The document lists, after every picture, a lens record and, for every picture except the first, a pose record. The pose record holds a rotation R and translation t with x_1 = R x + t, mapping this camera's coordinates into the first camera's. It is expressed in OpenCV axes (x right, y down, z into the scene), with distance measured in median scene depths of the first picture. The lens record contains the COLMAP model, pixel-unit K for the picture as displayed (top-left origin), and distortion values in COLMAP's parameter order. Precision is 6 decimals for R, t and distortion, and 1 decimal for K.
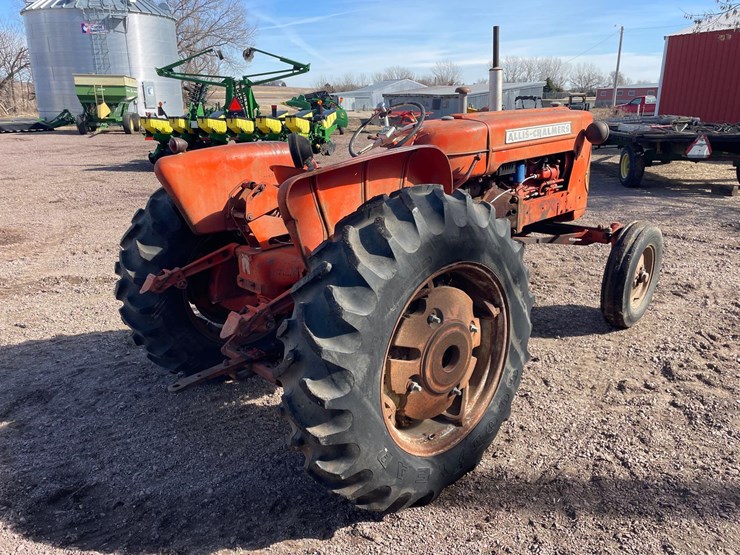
lens RADIAL K [[559.9, 0, 376.3], [0, 559.9, 276.2], [0, 0, 1]] dist [0.100781, -0.123600]
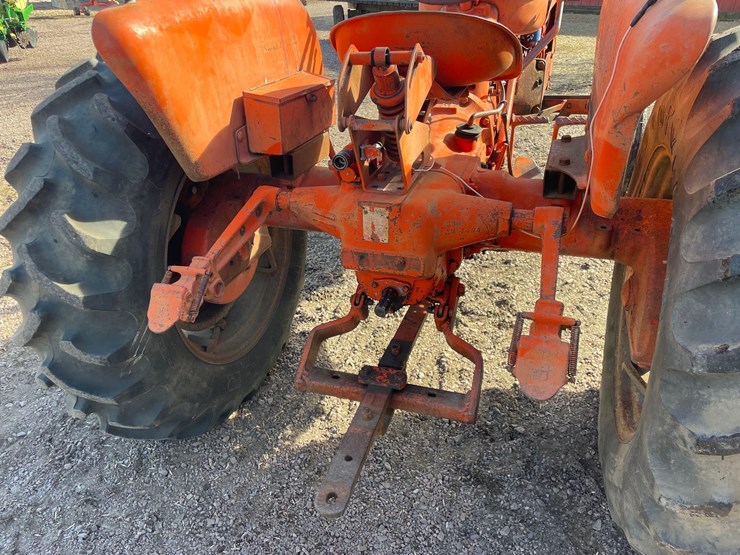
lens RADIAL K [[559.9, 0, 376.3], [0, 559.9, 276.2], [0, 0, 1]] dist [0.100781, -0.123600]
pose [[0.883323, -0.229852, 0.408545, -0.400548], [0.152073, 0.964909, 0.214067, -0.075808], [-0.443412, -0.126962, 0.887280, 0.488457]]
